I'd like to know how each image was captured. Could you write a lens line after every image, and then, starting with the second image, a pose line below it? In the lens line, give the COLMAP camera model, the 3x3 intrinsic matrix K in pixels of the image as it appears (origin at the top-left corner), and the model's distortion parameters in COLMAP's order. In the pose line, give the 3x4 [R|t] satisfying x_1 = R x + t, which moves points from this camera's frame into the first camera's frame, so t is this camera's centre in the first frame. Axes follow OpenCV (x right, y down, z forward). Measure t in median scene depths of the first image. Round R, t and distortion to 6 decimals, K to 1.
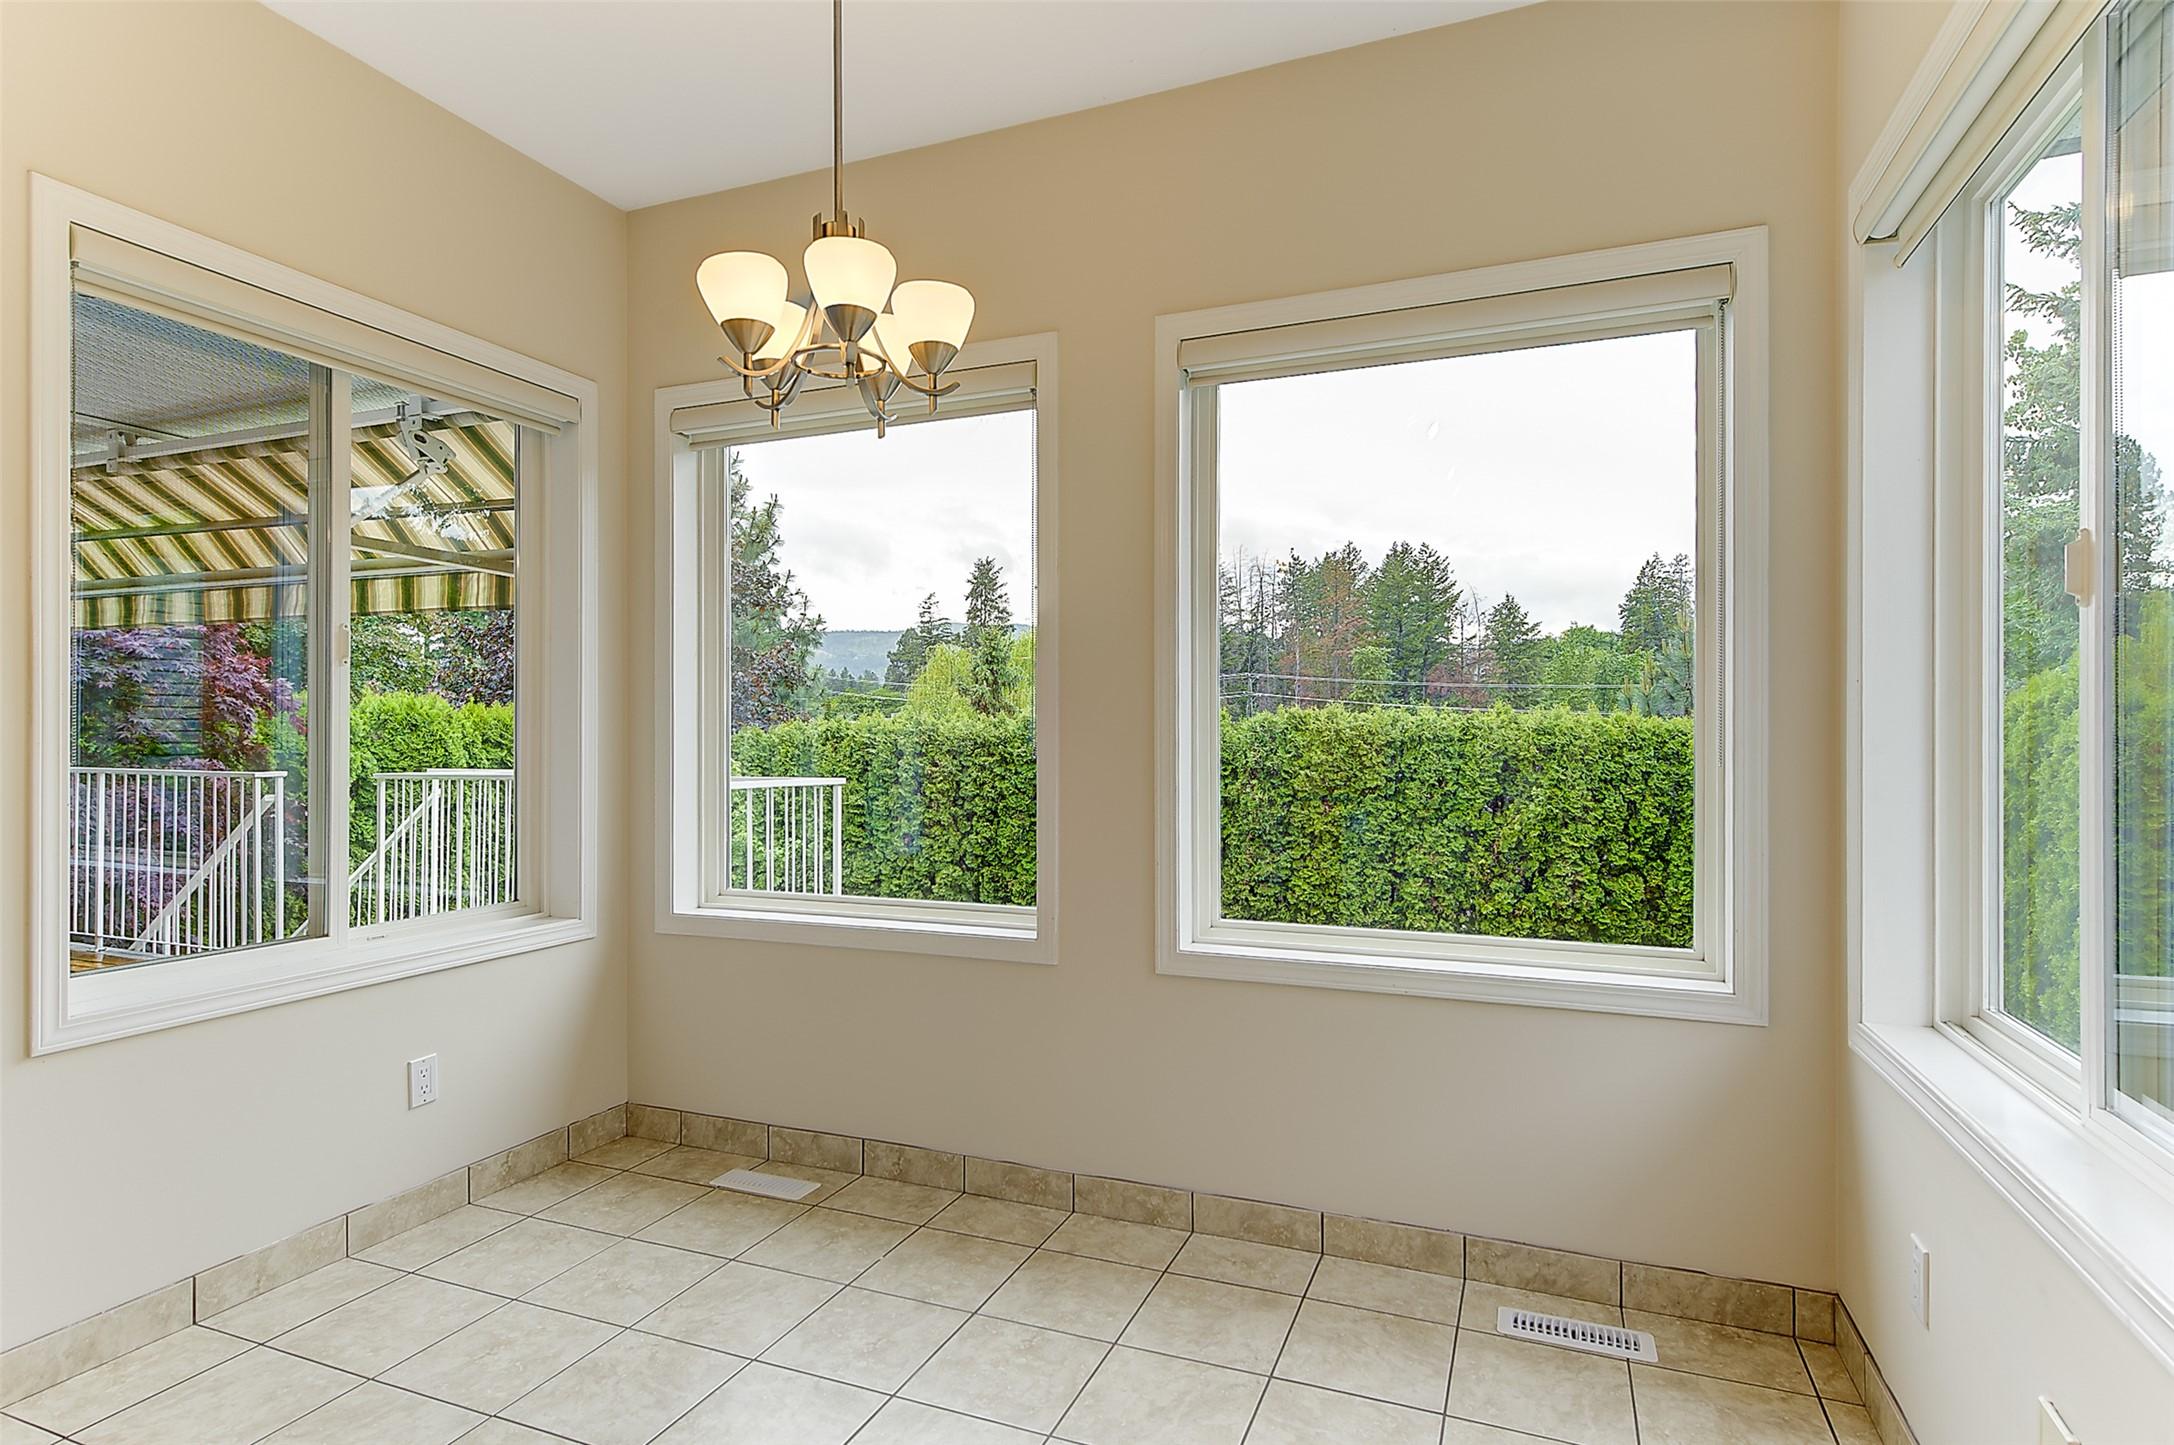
lens RADIAL K [[1155.5, 0, 988.0], [0, 1155.5, 734.5], [0, 0, 1]] dist [0.002011, -0.003710]
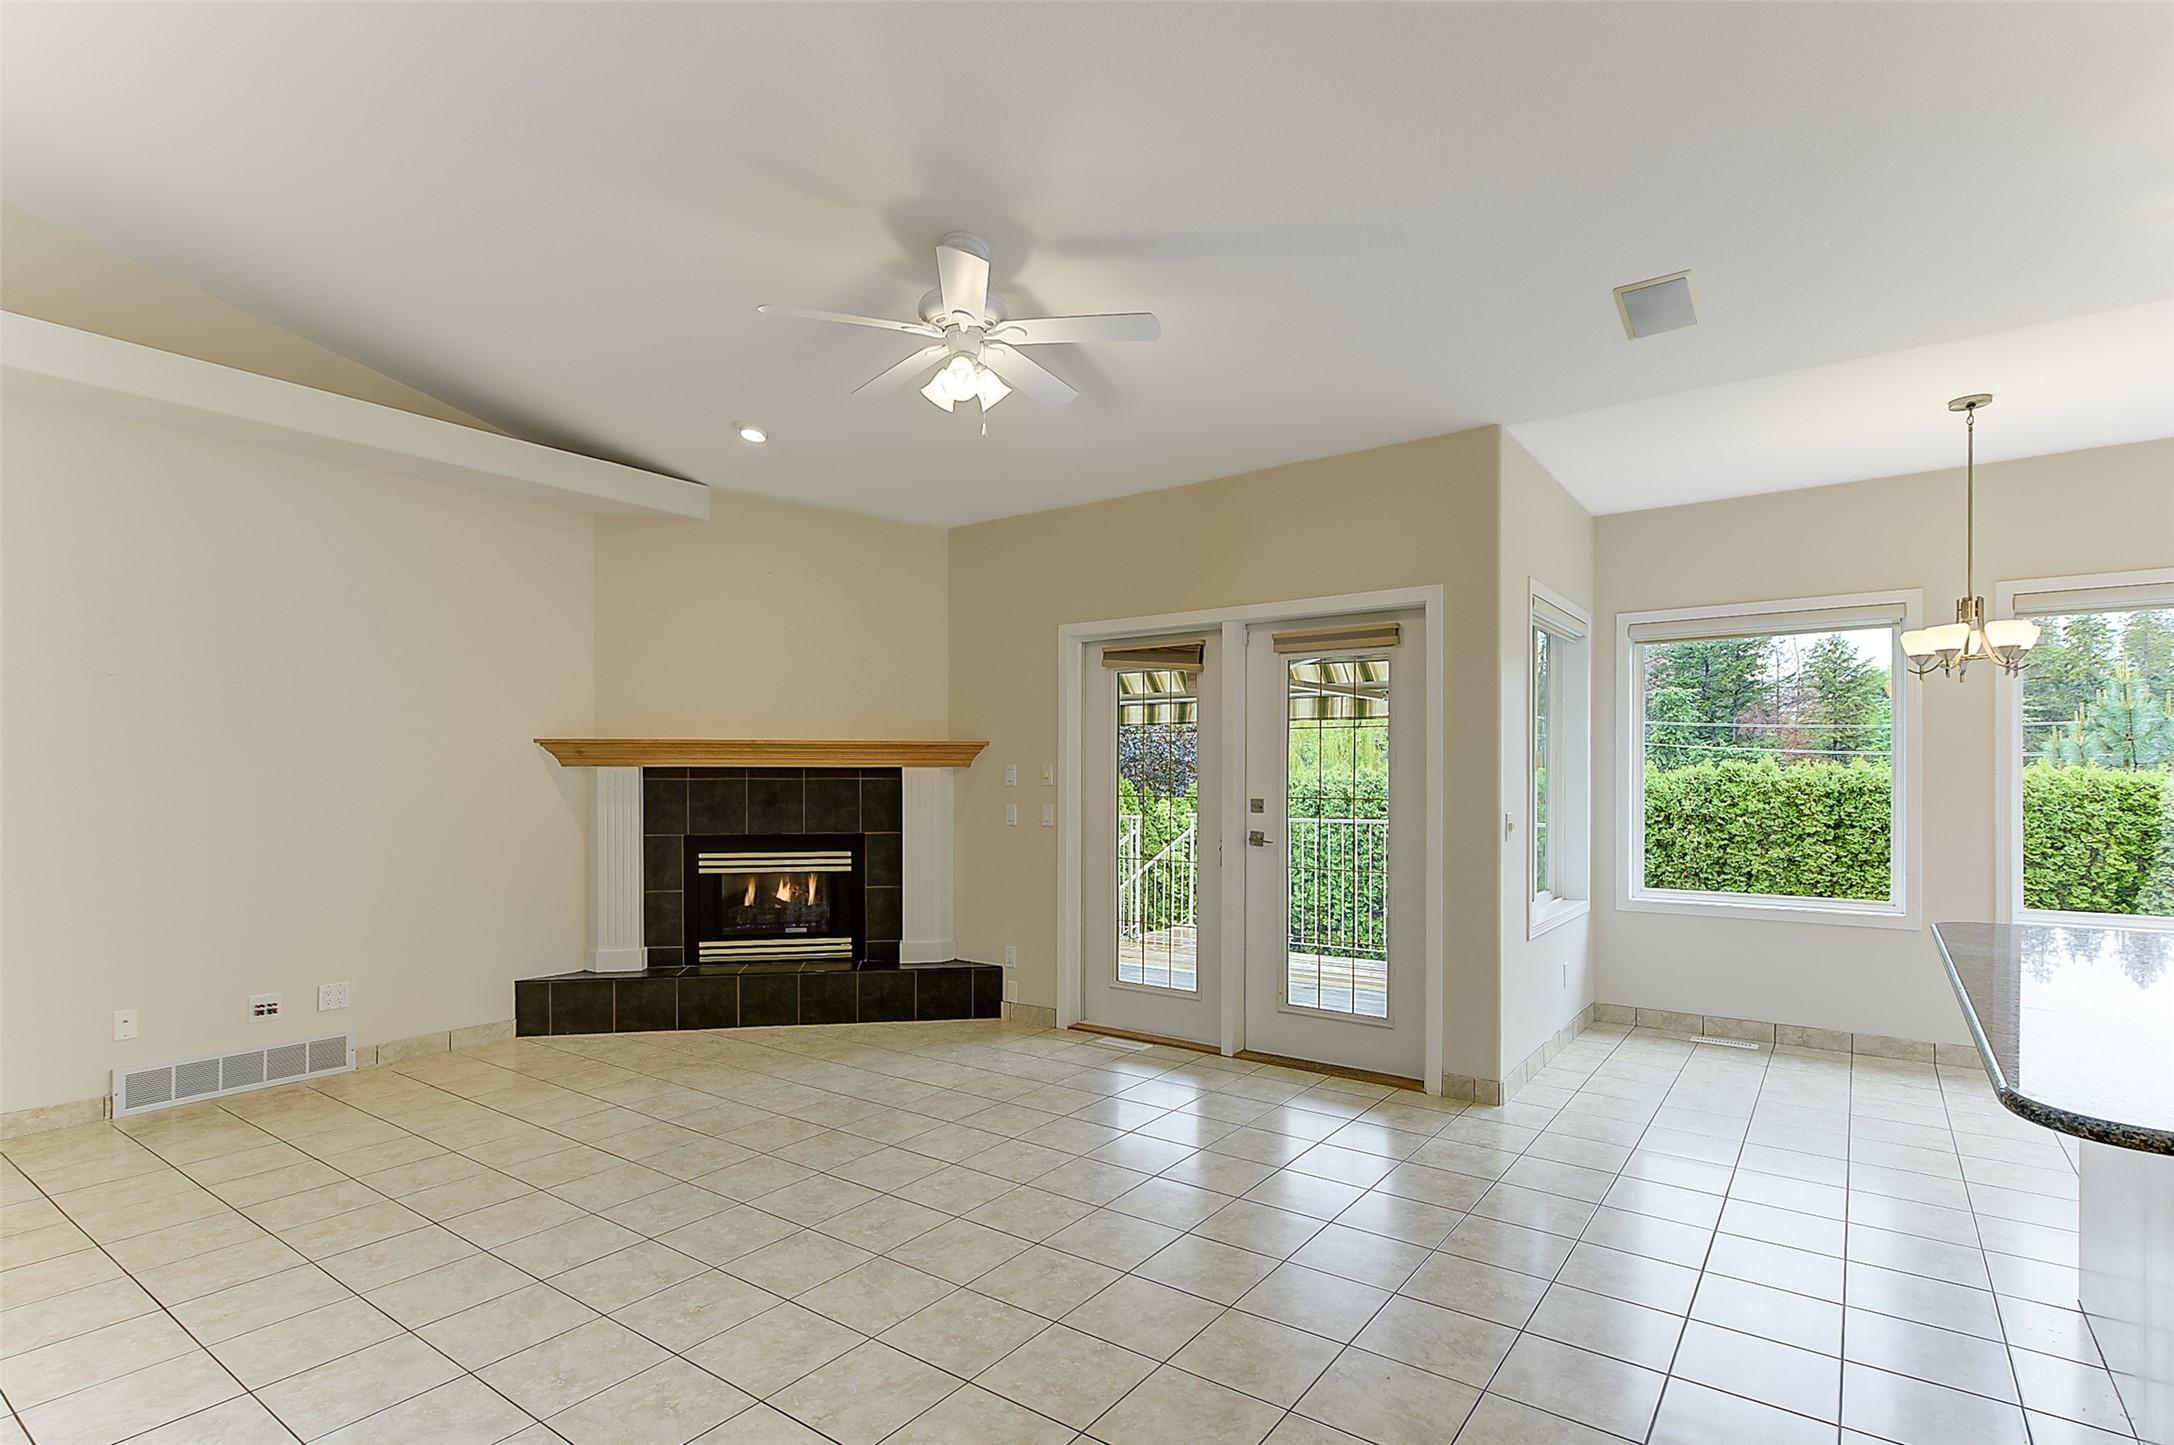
lens RADIAL K [[1026.5, 0, 1060.5], [0, 1026.5, 784.7], [0, 0, 1]] dist [0.003368, -0.000450]
pose [[0.972018, 0.001906, -0.234899, -0.148859], [-0.000498, 0.999982, 0.006056, -0.007363], [0.234906, -0.005769, 0.972001, -0.154185]]
